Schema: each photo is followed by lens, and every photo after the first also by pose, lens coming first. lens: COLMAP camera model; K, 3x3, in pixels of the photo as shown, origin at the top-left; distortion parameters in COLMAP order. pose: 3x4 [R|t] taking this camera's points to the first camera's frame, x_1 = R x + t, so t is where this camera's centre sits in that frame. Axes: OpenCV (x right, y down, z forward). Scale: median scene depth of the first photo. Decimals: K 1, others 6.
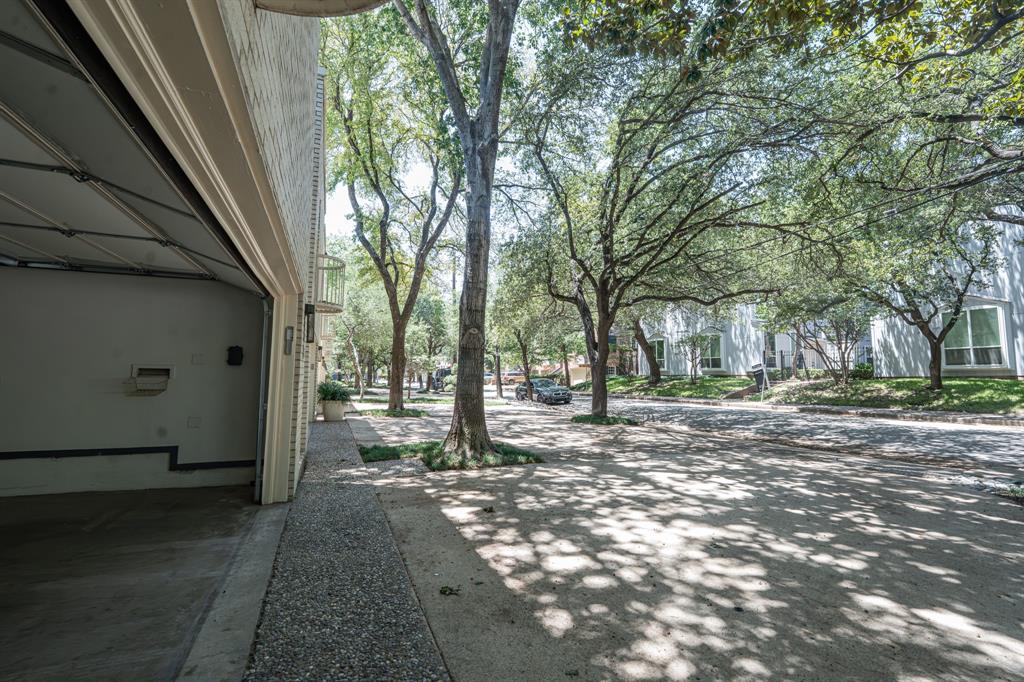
lens RADIAL K [[421.2, 0, 512.0], [0, 421.2, 341.0], [0, 0, 1]] dist [-0.019439, 0.000108]
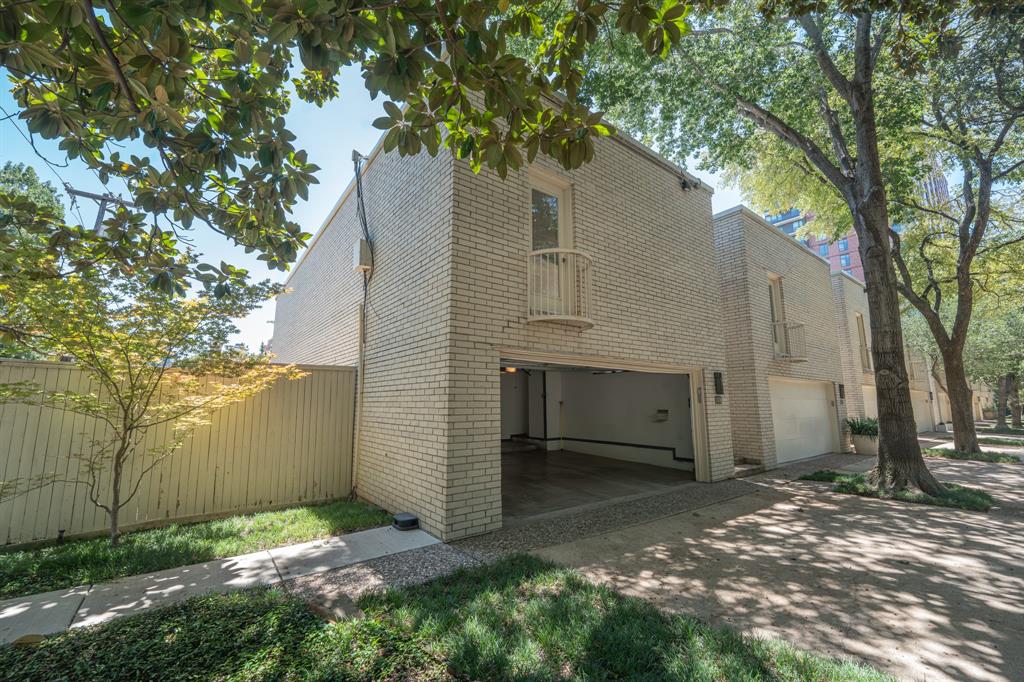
lens RADIAL K [[421.2, 0, 512.0], [0, 421.2, 341.0], [0, 0, 1]] dist [-0.019439, 0.000108]
pose [[0.244235, -0.151027, -0.957883, 1.659584], [0.078840, 0.987620, -0.135613, -0.079149], [0.966506, -0.042398, 0.253119, -0.439667]]
